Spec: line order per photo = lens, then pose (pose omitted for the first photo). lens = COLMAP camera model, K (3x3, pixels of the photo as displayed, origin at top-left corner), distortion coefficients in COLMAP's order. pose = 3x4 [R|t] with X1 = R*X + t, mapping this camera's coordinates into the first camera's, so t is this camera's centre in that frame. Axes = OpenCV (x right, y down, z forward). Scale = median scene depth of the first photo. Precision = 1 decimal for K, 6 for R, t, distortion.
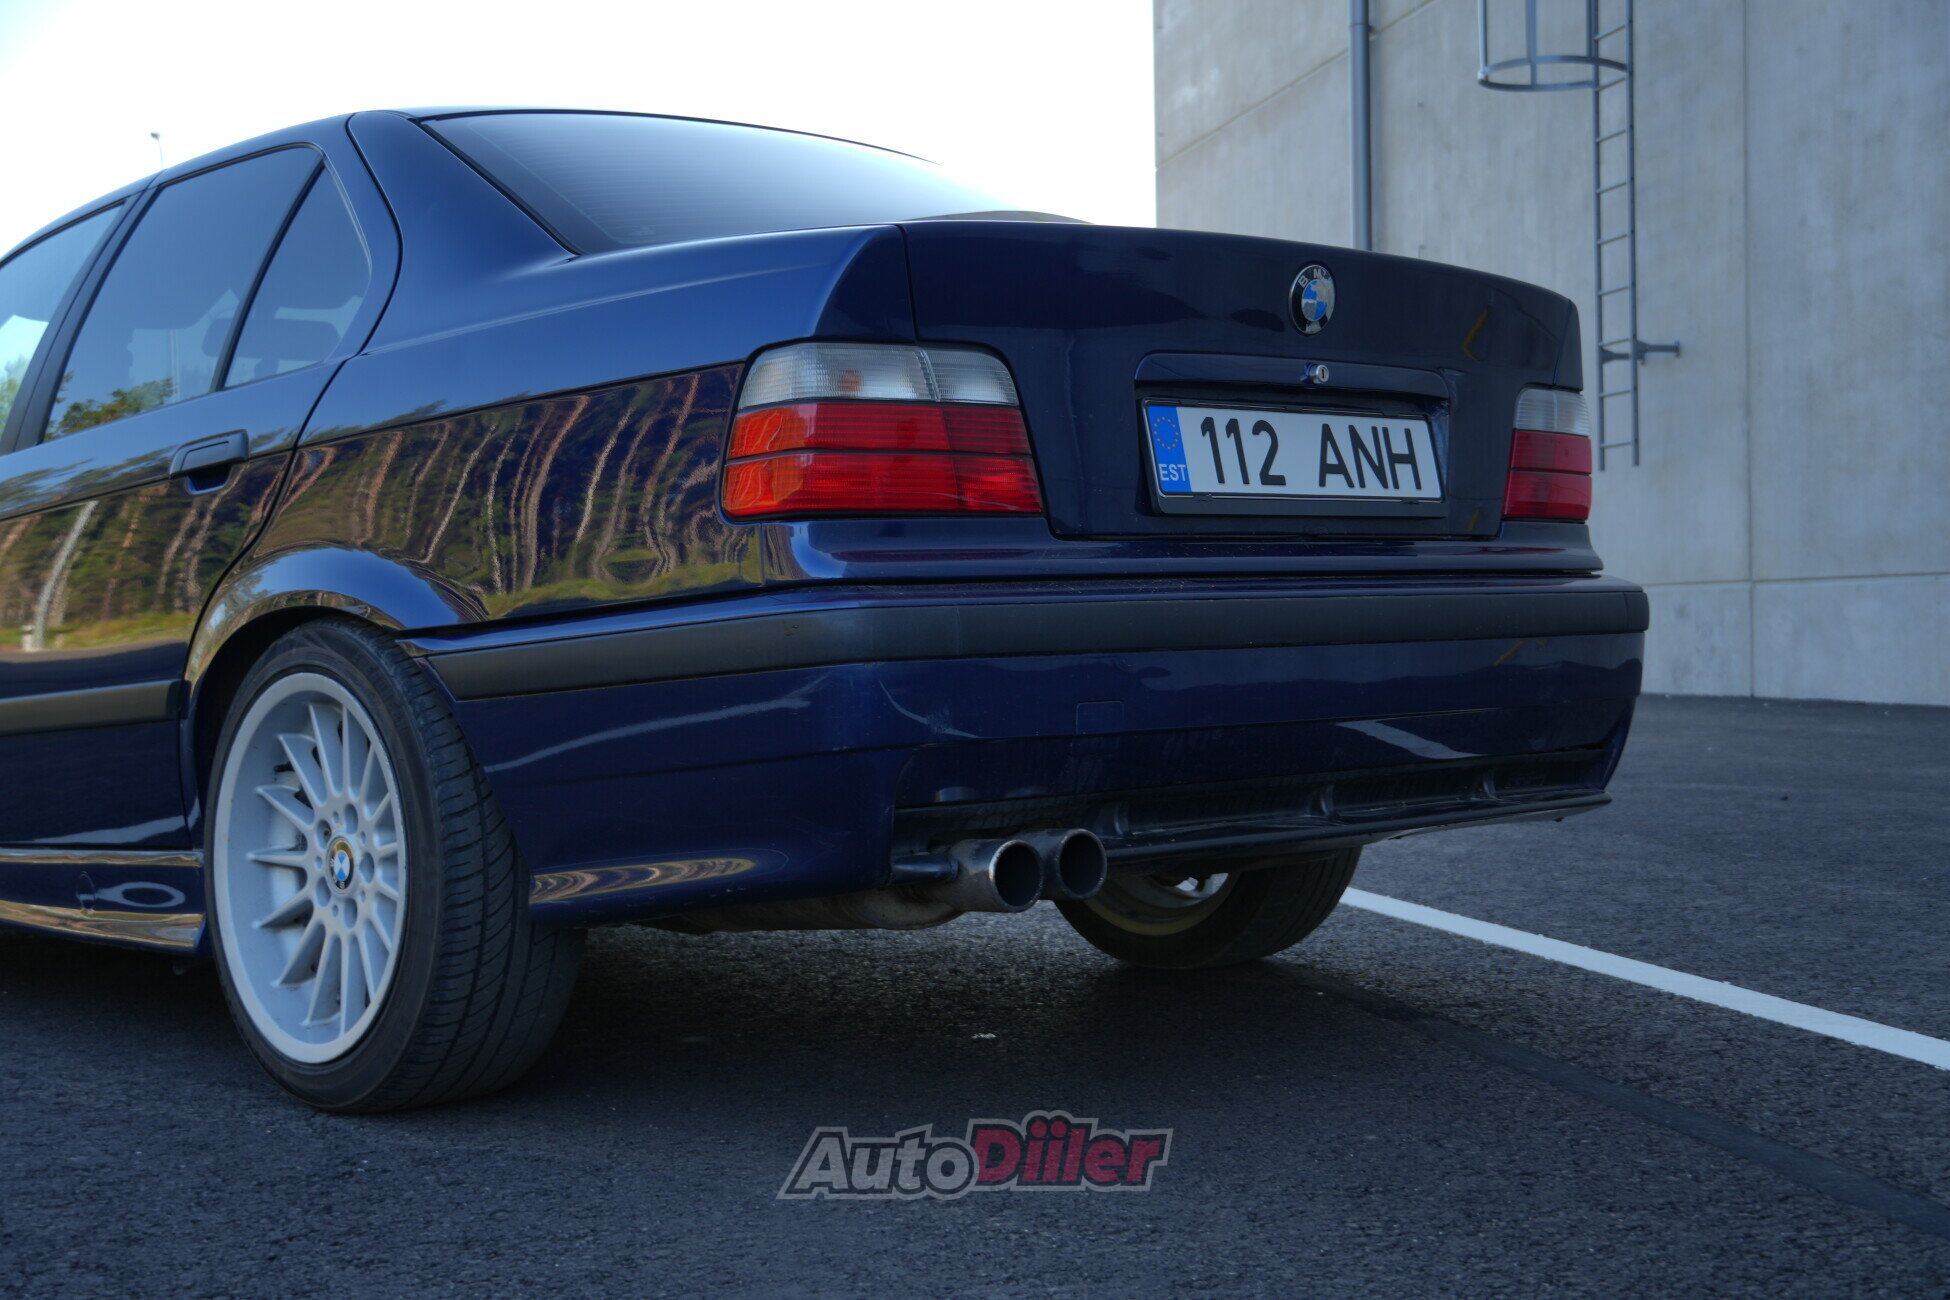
lens RADIAL K [[2583.0, 0, 975.0], [0, 2583.0, 650.0], [0, 0, 1]] dist [0.023060, 0.028441]
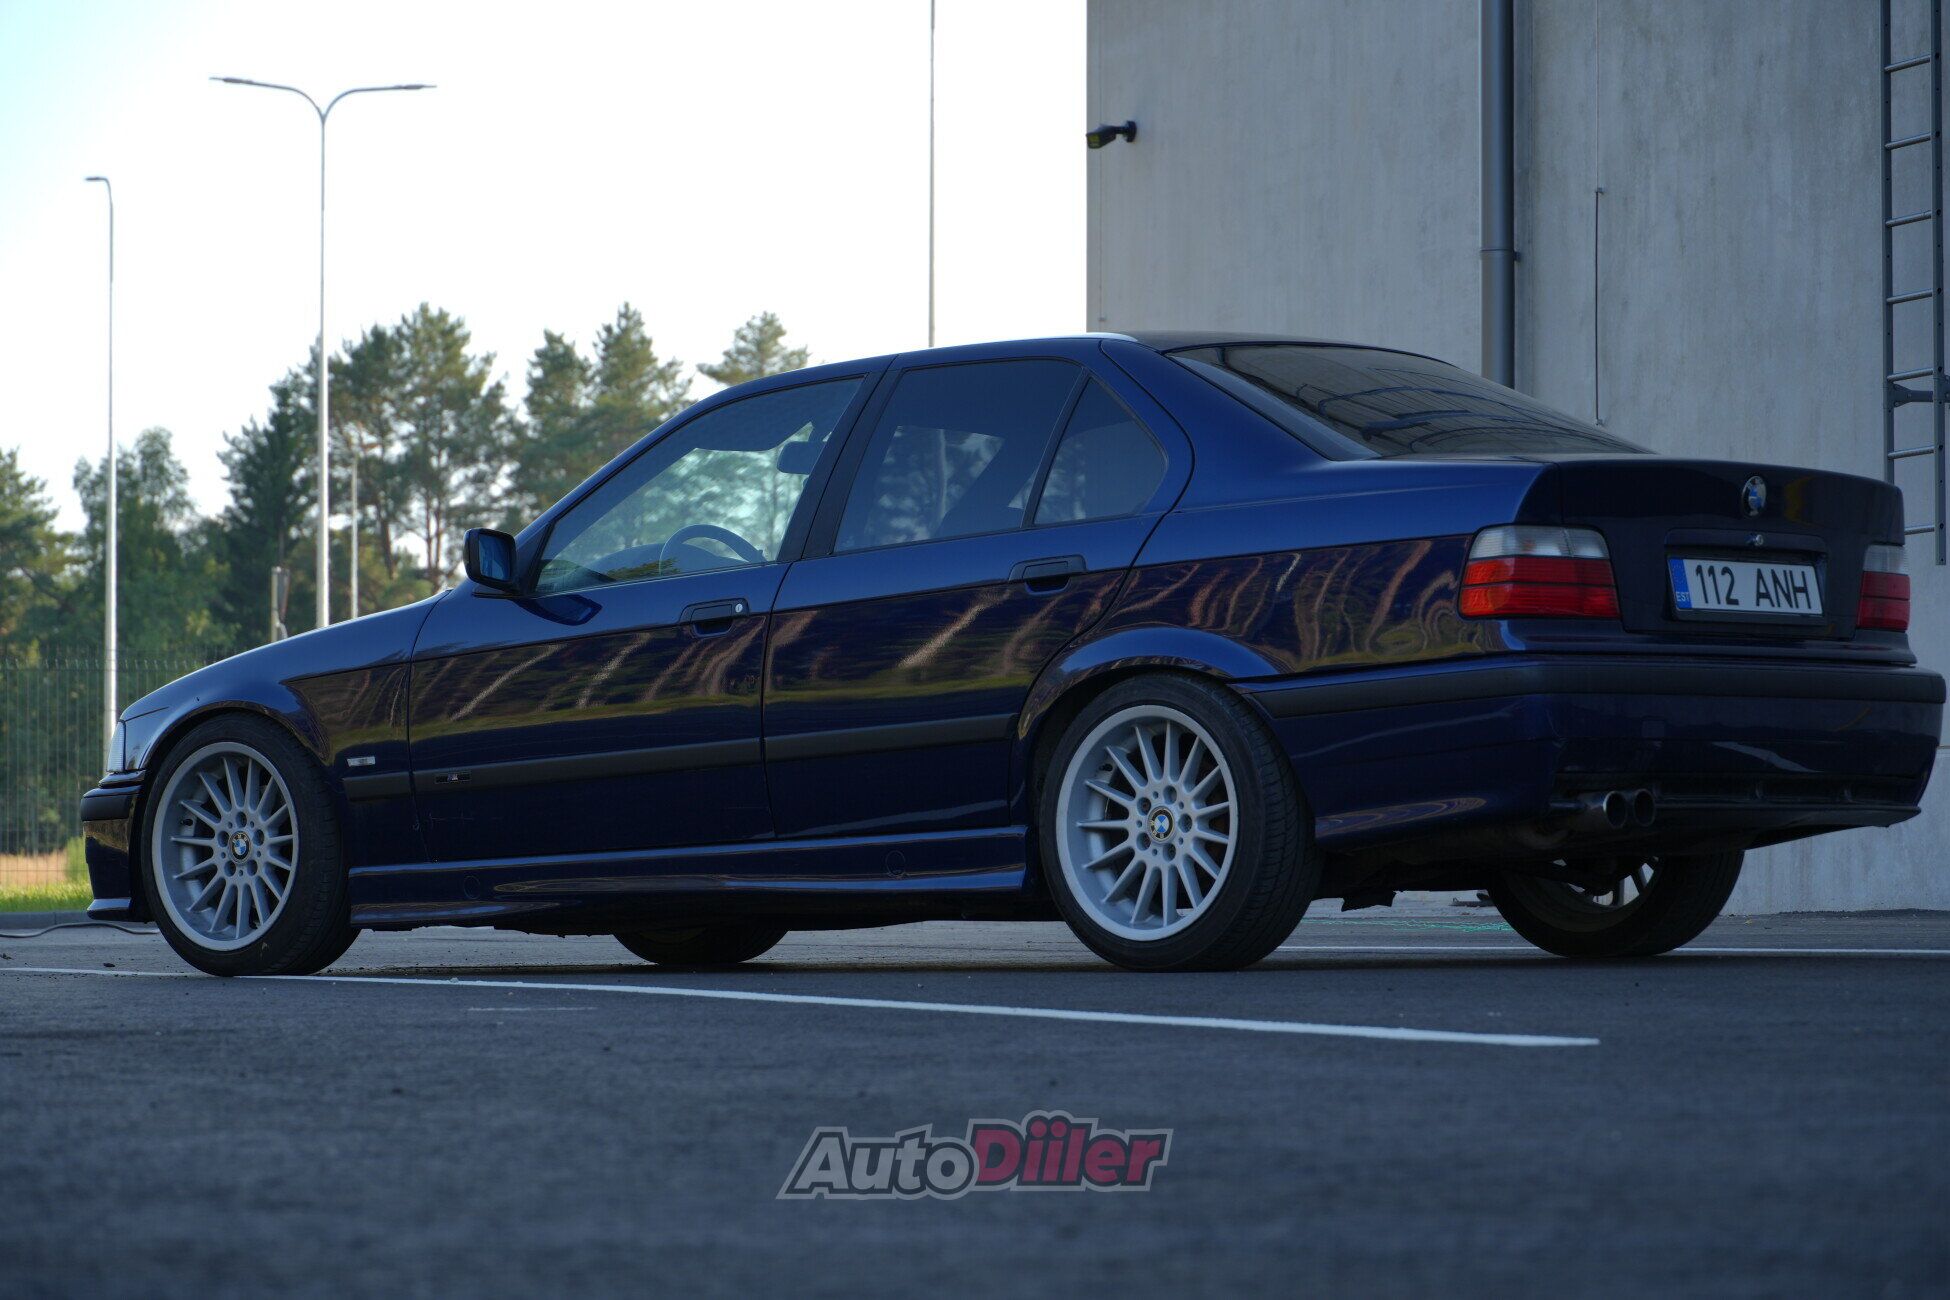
lens RADIAL K [[6719.4, 0, 975.0], [0, 6719.4, 650.0], [0, 0, 1]] dist [0.056323, -2.998192]
pose [[0.994092, 0.020512, 0.106583, -0.822785], [-0.015369, 0.998688, -0.048858, 0.183861], [-0.107445, 0.046931, 0.993103, -3.232667]]
